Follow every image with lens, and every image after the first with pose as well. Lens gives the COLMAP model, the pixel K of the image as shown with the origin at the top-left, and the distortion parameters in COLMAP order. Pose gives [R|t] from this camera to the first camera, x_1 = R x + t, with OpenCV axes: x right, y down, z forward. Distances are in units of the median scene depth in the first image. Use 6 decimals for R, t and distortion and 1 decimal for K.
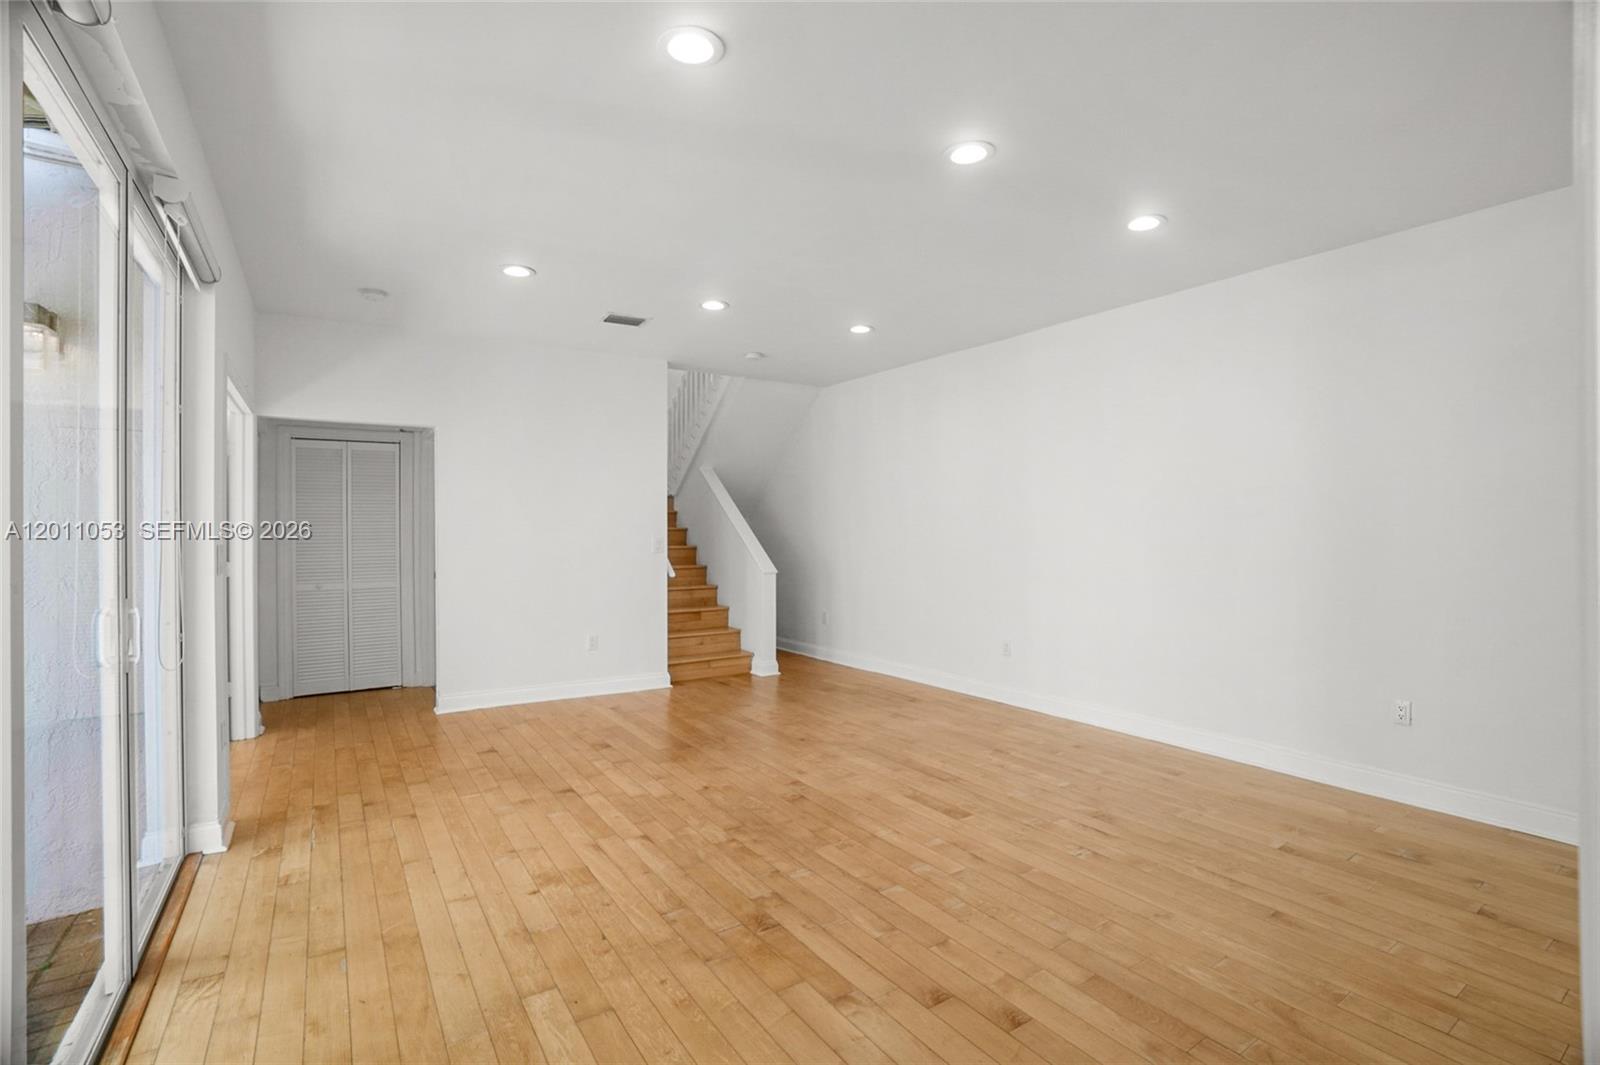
lens RADIAL K [[732.5, 0, 800.0], [0, 732.5, 532.5], [0, 0, 1]] dist [-0.069673, 0.026206]
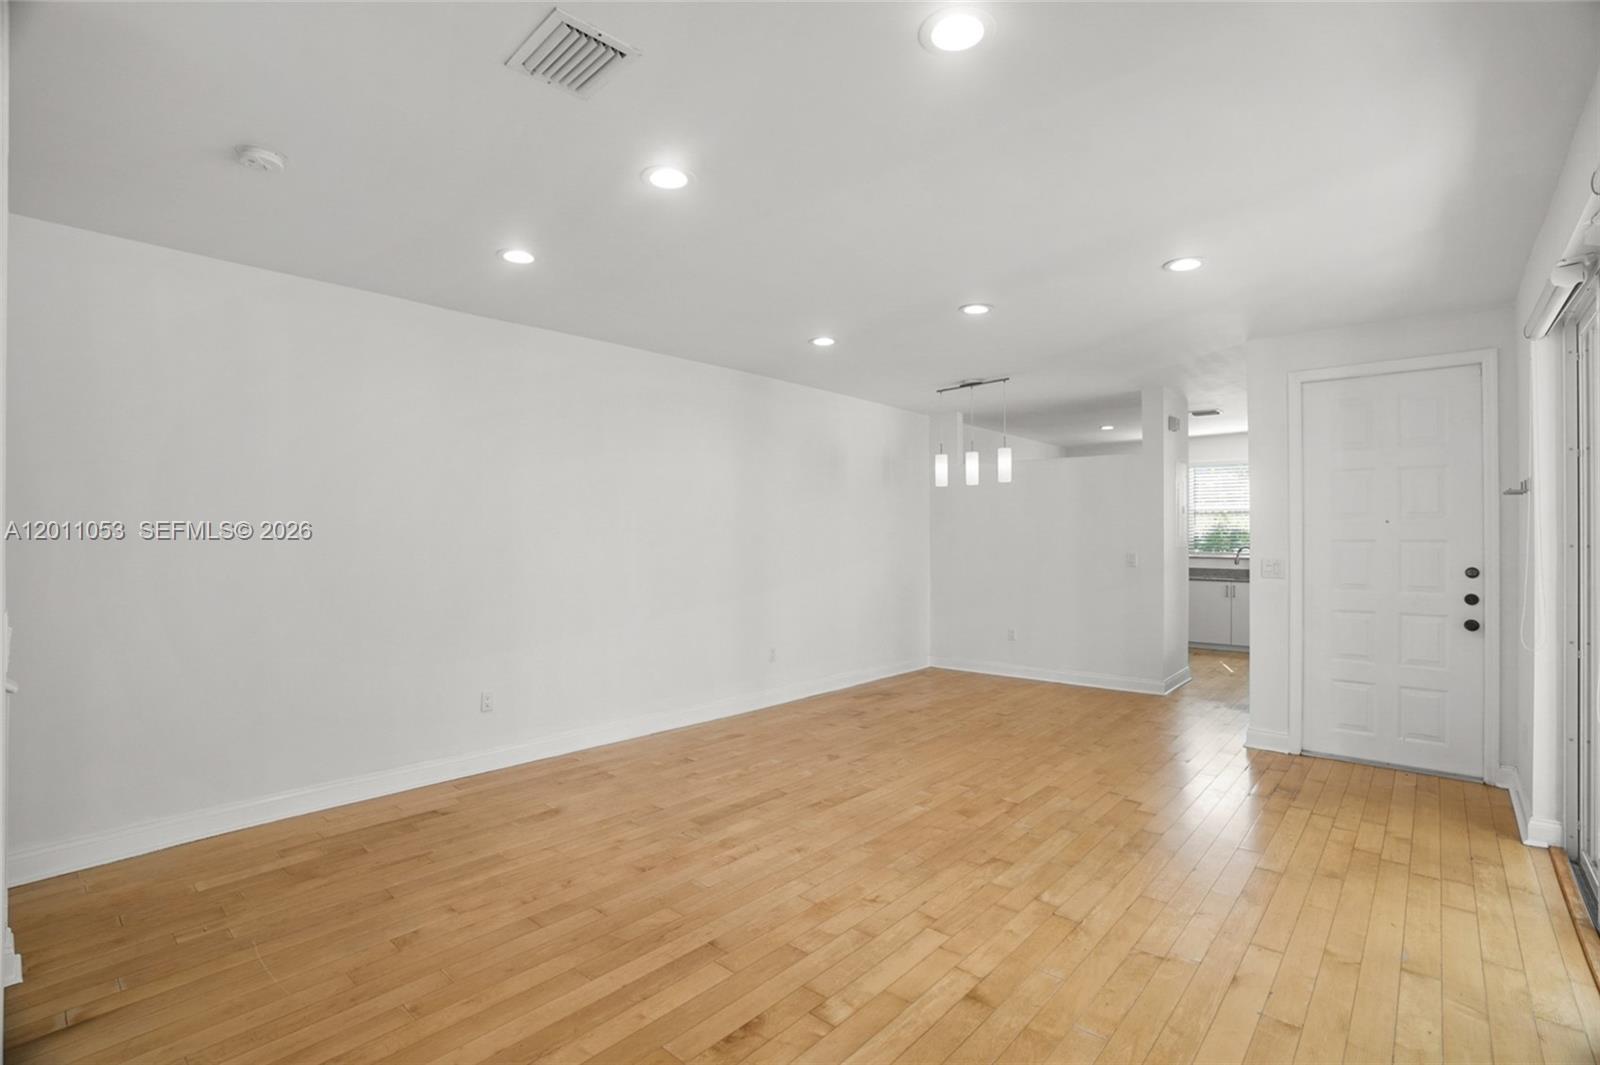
lens RADIAL K [[748.0, 0, 790.9], [0, 748.0, 536.9], [0, 0, 1]] dist [-0.070360, 0.019087]
pose [[-0.247596, 0.005030, 0.968850, -1.076156], [0.009166, 0.999954, -0.002849, -0.034698], [-0.968820, 0.008176, -0.247630, 1.593357]]
